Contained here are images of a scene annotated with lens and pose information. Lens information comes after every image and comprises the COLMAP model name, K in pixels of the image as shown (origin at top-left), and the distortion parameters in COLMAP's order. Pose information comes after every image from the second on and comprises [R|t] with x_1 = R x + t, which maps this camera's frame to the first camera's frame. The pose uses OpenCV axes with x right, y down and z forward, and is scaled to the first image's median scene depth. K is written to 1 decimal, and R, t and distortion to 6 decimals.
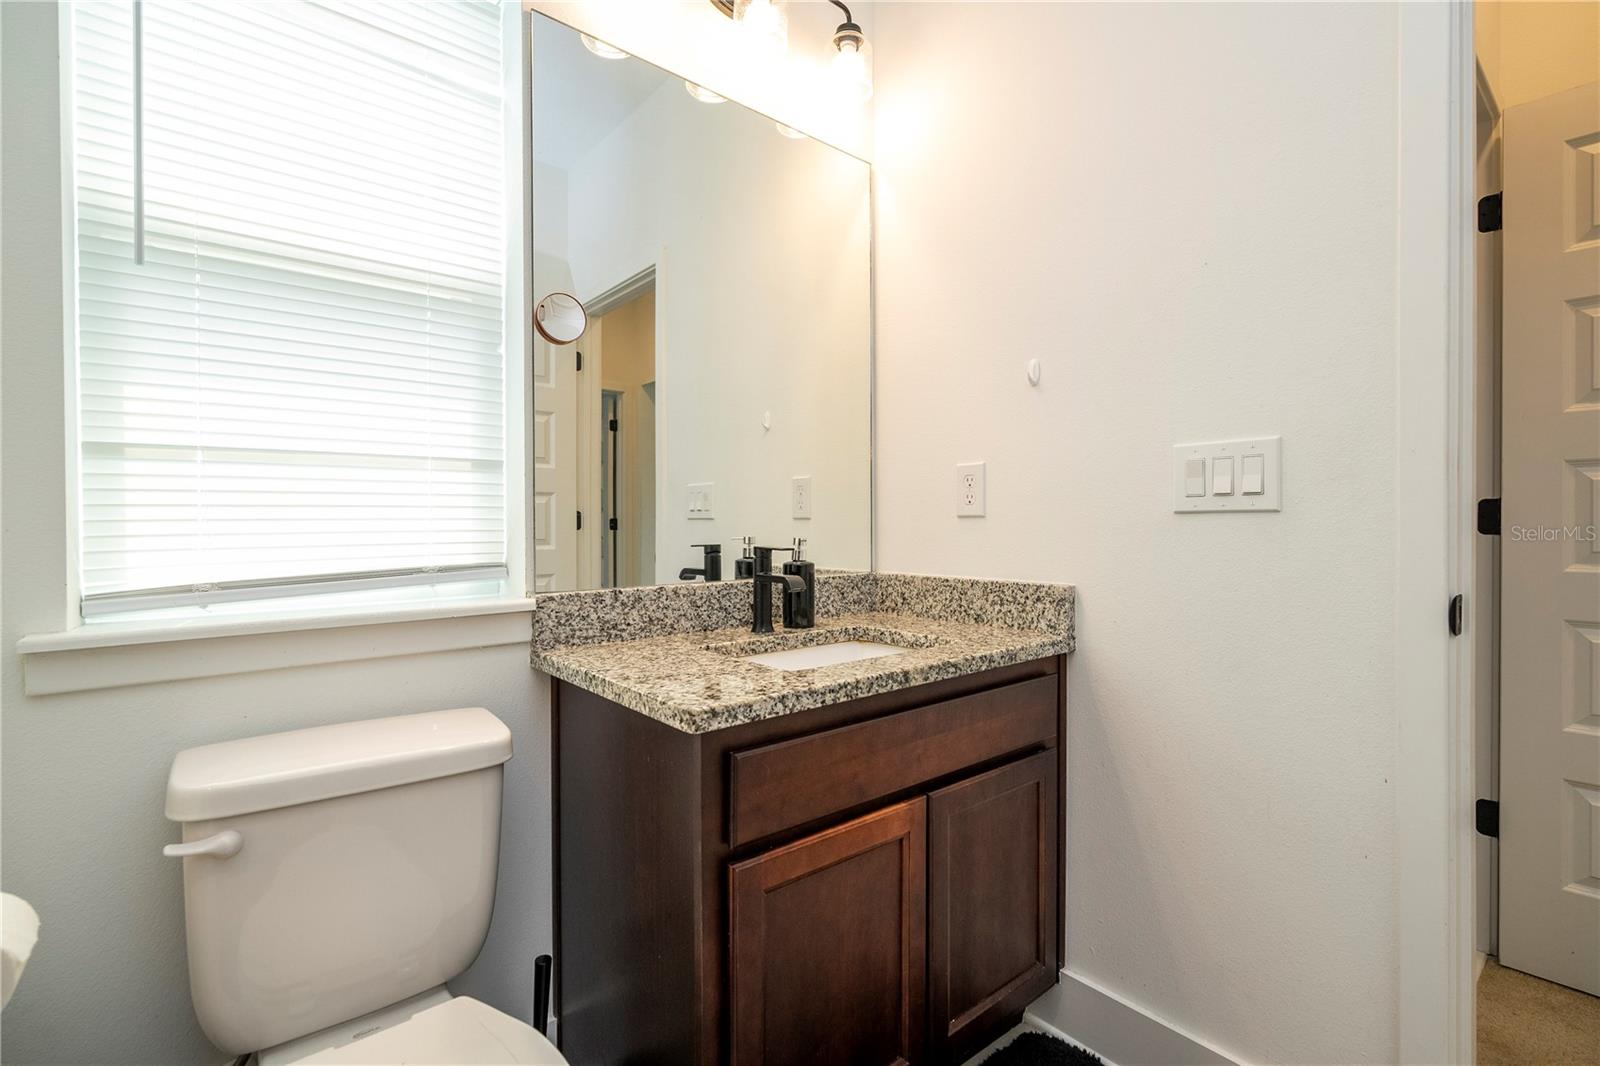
lens RADIAL K [[717.6, 0, 811.1], [0, 717.6, 530.1], [0, 0, 1]] dist [-0.000603, 0.001209]
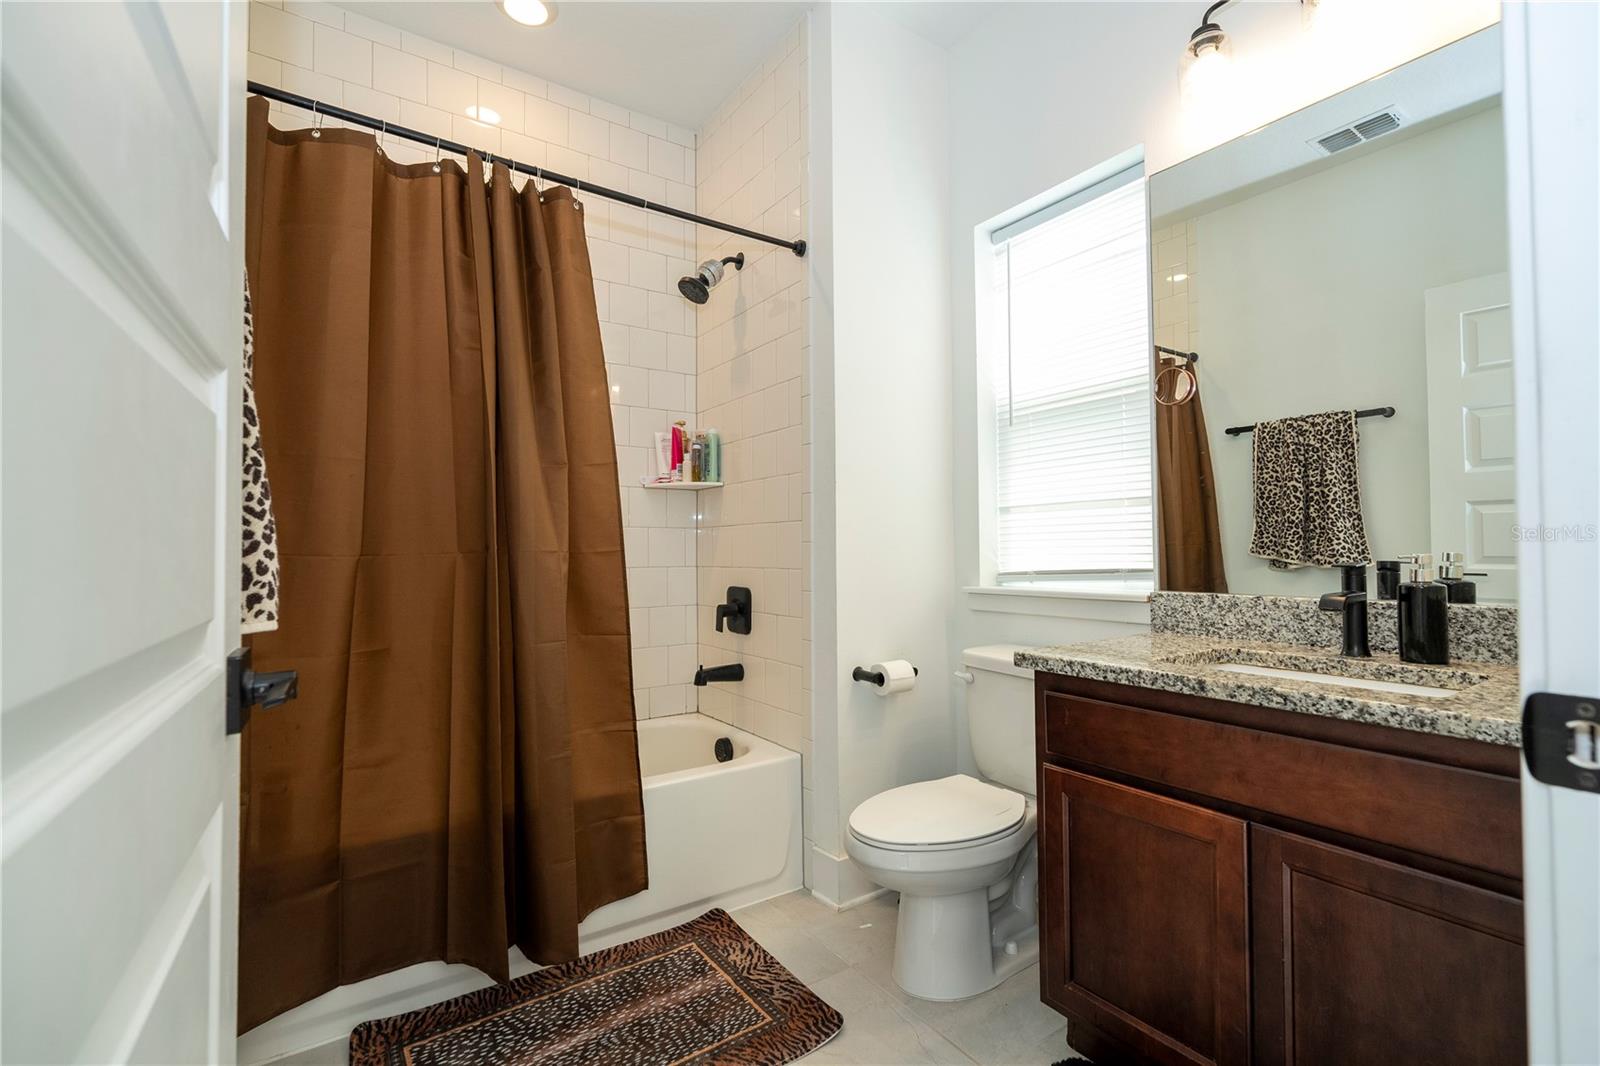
lens RADIAL K [[717.6, 0, 811.1], [0, 717.6, 530.1], [0, 0, 1]] dist [-0.000603, 0.001209]
pose [[-0.080428, -0.021067, -0.996538, 1.145573], [0.000878, 0.999775, -0.021206, -0.000299], [0.996760, -0.002581, -0.080392, 0.483750]]
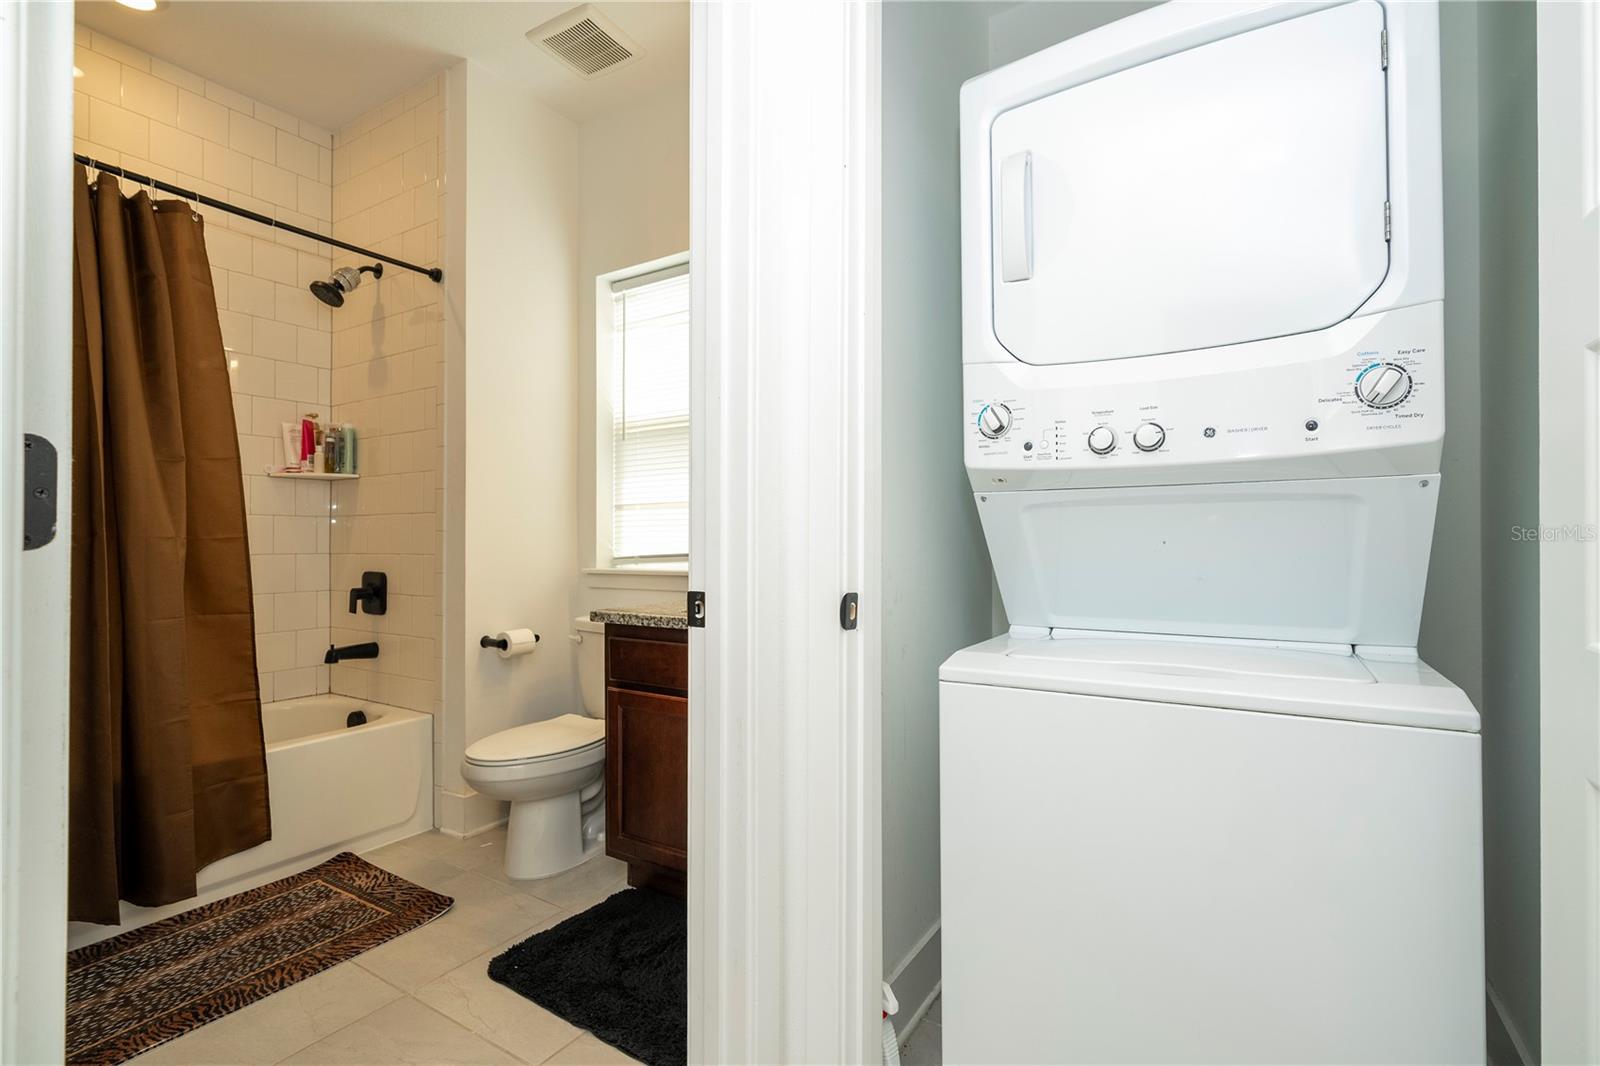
lens RADIAL K [[725.7, 0, 807.6], [0, 725.7, 530.3], [0, 0, 1]] dist [0.000777, 0.002013]
pose [[0.325520, -0.006032, -0.945516, 1.709986], [-0.006548, 0.999941, -0.008633, 0.000462], [0.945513, 0.009001, 0.325461, 0.656583]]
